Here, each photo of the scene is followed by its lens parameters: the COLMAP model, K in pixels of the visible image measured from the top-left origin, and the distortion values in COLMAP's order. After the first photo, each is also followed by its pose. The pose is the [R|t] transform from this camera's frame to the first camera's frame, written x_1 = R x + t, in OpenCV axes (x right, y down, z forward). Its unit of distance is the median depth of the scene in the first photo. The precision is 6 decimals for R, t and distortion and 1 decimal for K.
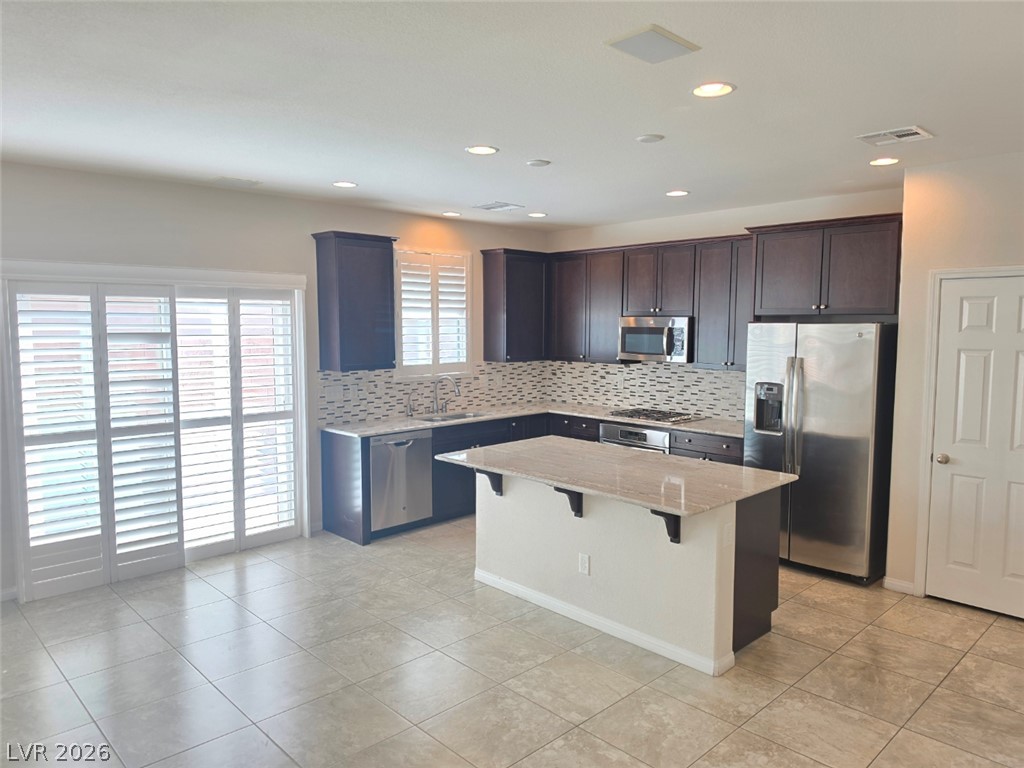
lens RADIAL K [[702.6, 0, 527.6], [0, 702.6, 373.2], [0, 0, 1]] dist [0.081566, -0.098014]
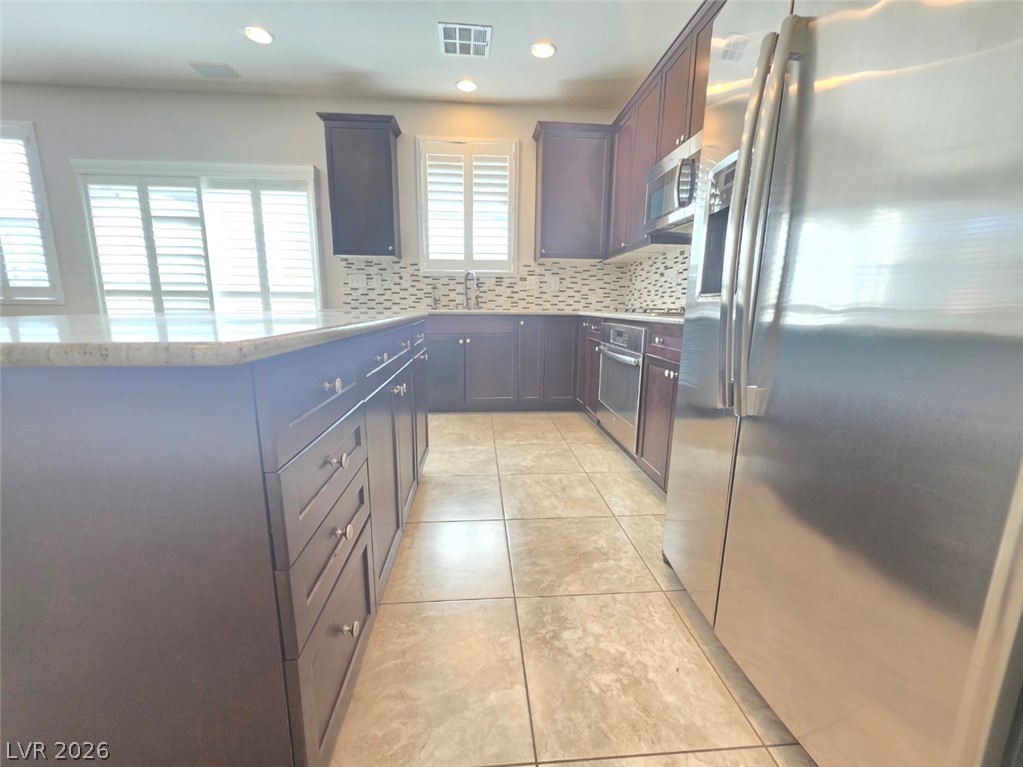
lens RADIAL K [[409.6, 0, 507.7], [0, 409.6, 383.5], [0, 0, 1]] dist [-0.004443, 0.000405]
pose [[0.764389, 0.124734, -0.632575, 0.377896], [-0.054380, 0.990085, 0.129517, 0.102883], [0.642459, -0.064602, 0.763593, 0.722937]]
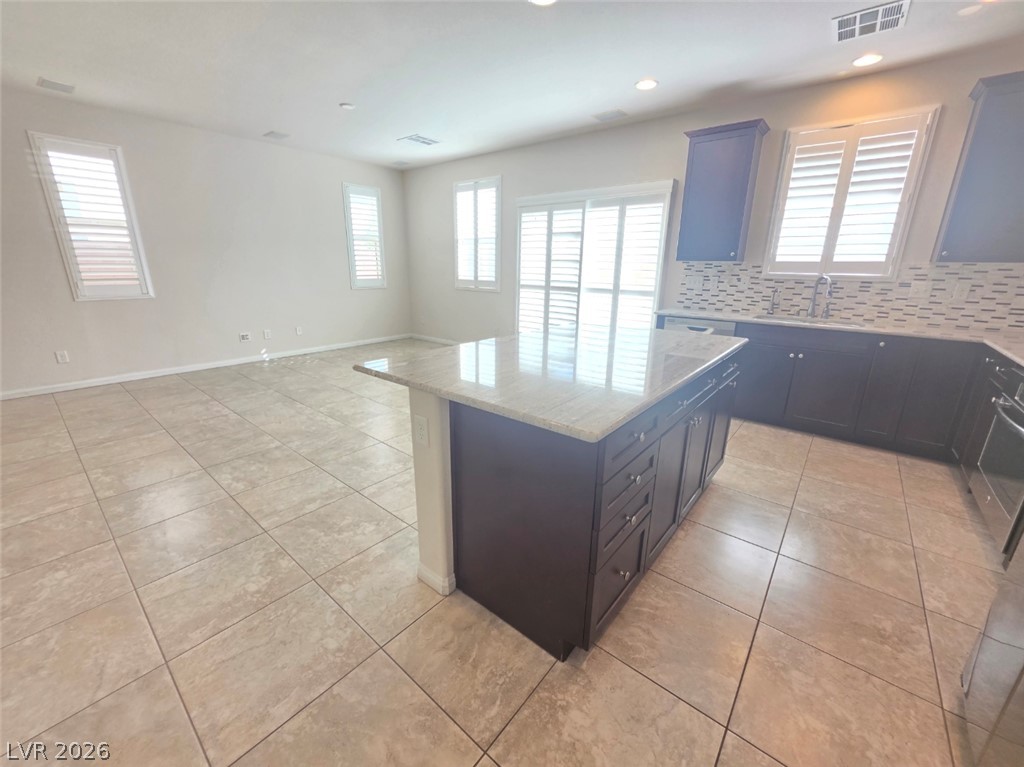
lens RADIAL K [[410.0, 0, 511.4], [0, 410.0, 381.7], [0, 0, 1]] dist [-0.004443, 0.000405]
pose [[0.103414, 0.274277, -0.956074, 0.455228], [-0.086158, 0.960085, 0.266109, 0.036587], [0.990900, 0.054854, 0.122917, 0.686577]]
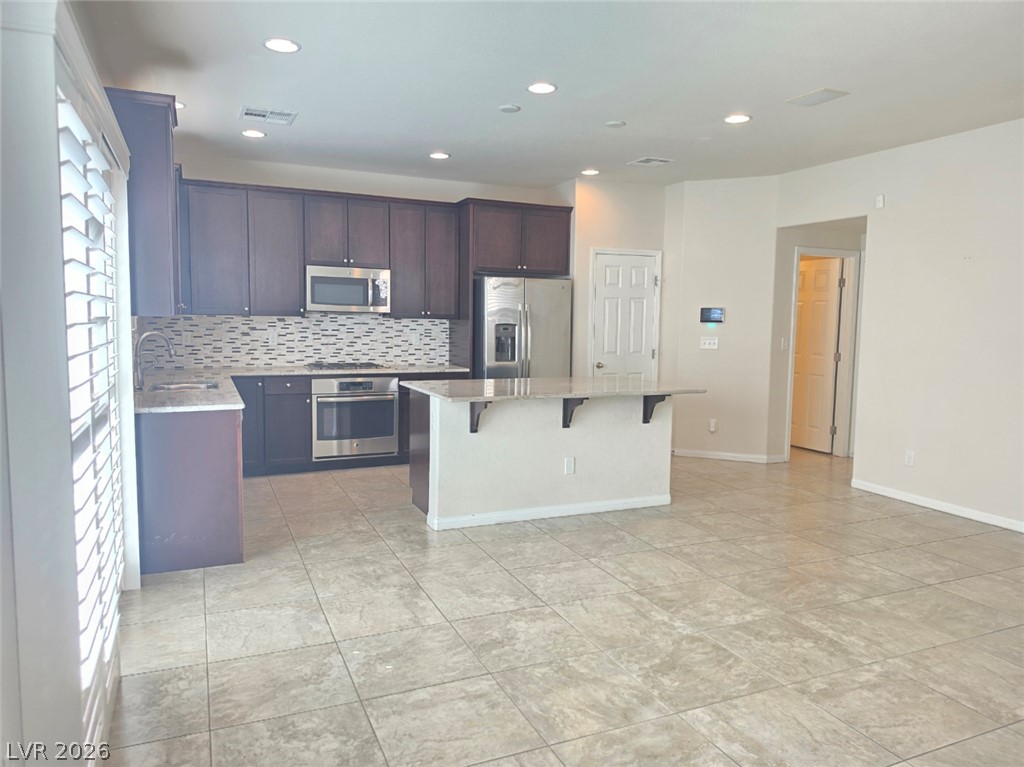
lens RADIAL K [[702.6, 0, 510.8], [0, 702.6, 370.5], [0, 0, 1]] dist [0.081566, -0.098014]
pose [[0.355993, -0.065688, 0.932177, -0.812331], [0.054388, 0.997292, 0.049506, 0.034143], [-0.932905, 0.033075, 0.358602, 0.510077]]
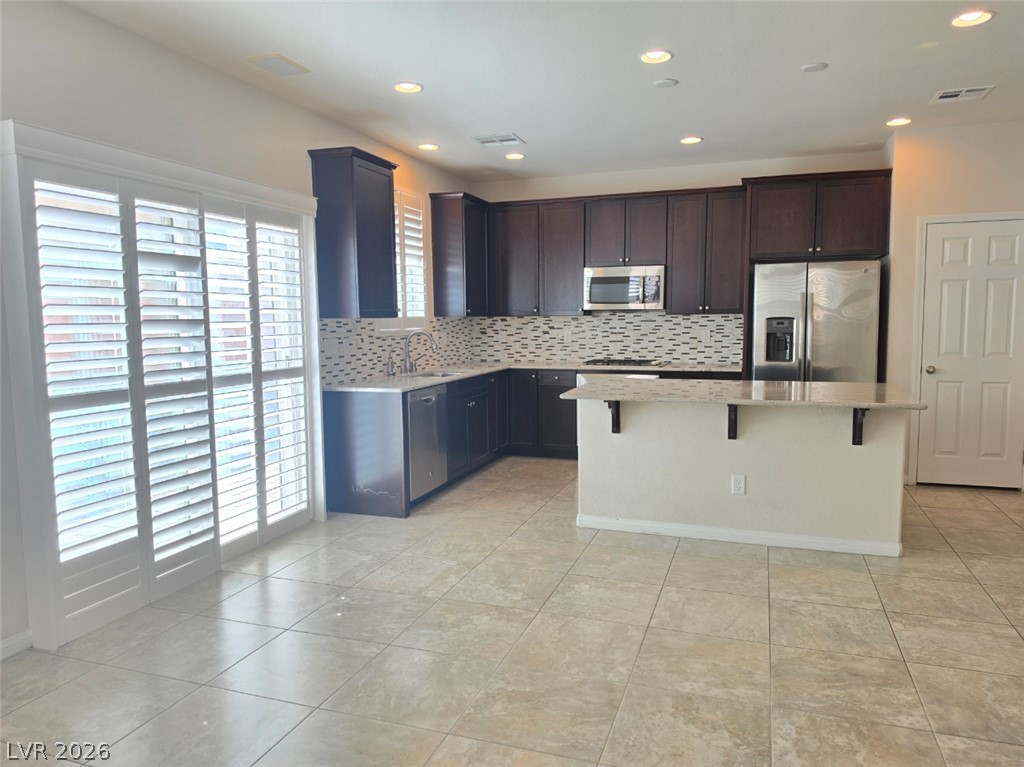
lens RADIAL K [[702.6, 0, 521.0], [0, 702.6, 373.9], [0, 0, 1]] dist [0.081566, -0.098014]
pose [[0.893889, -0.047554, 0.445760, -0.498752], [0.044069, 0.998863, 0.018186, 0.060612], [-0.446118, 0.003388, 0.894968, 0.173604]]
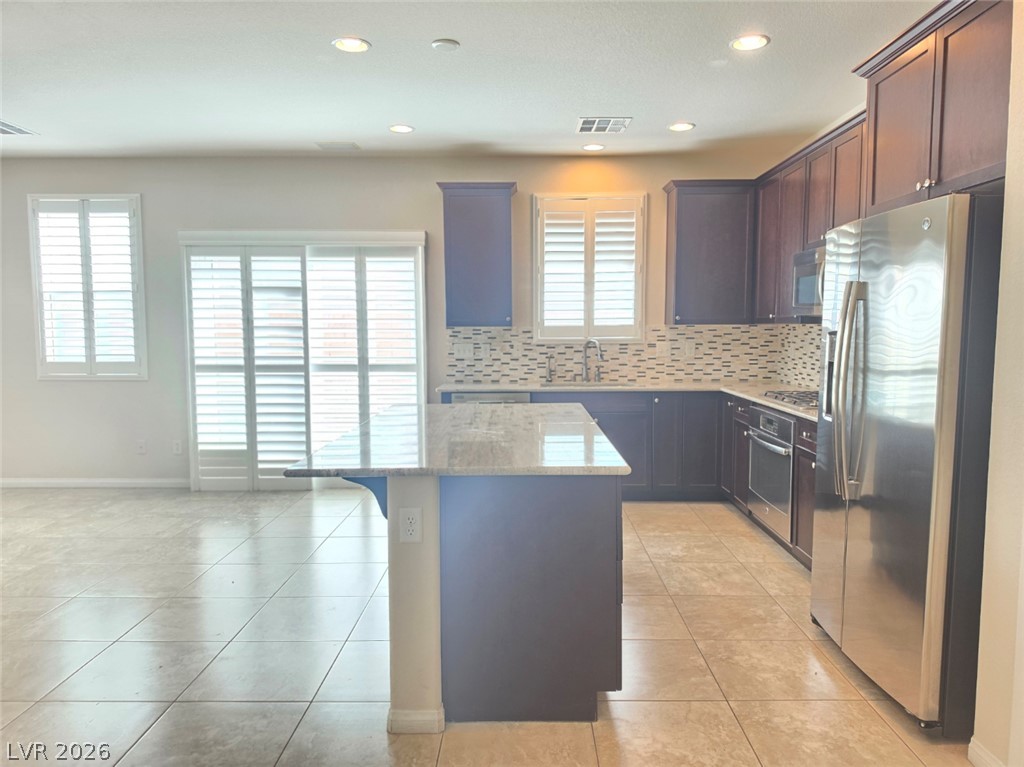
lens RADIAL K [[702.6, 0, 521.0], [0, 702.6, 384.5], [0, 0, 1]] dist [0.081566, -0.098014]
pose [[0.711040, 0.052360, -0.701200, 0.532446], [-0.046639, 0.998539, 0.027270, 0.050032], [0.701603, 0.013314, 0.712443, 0.397248]]
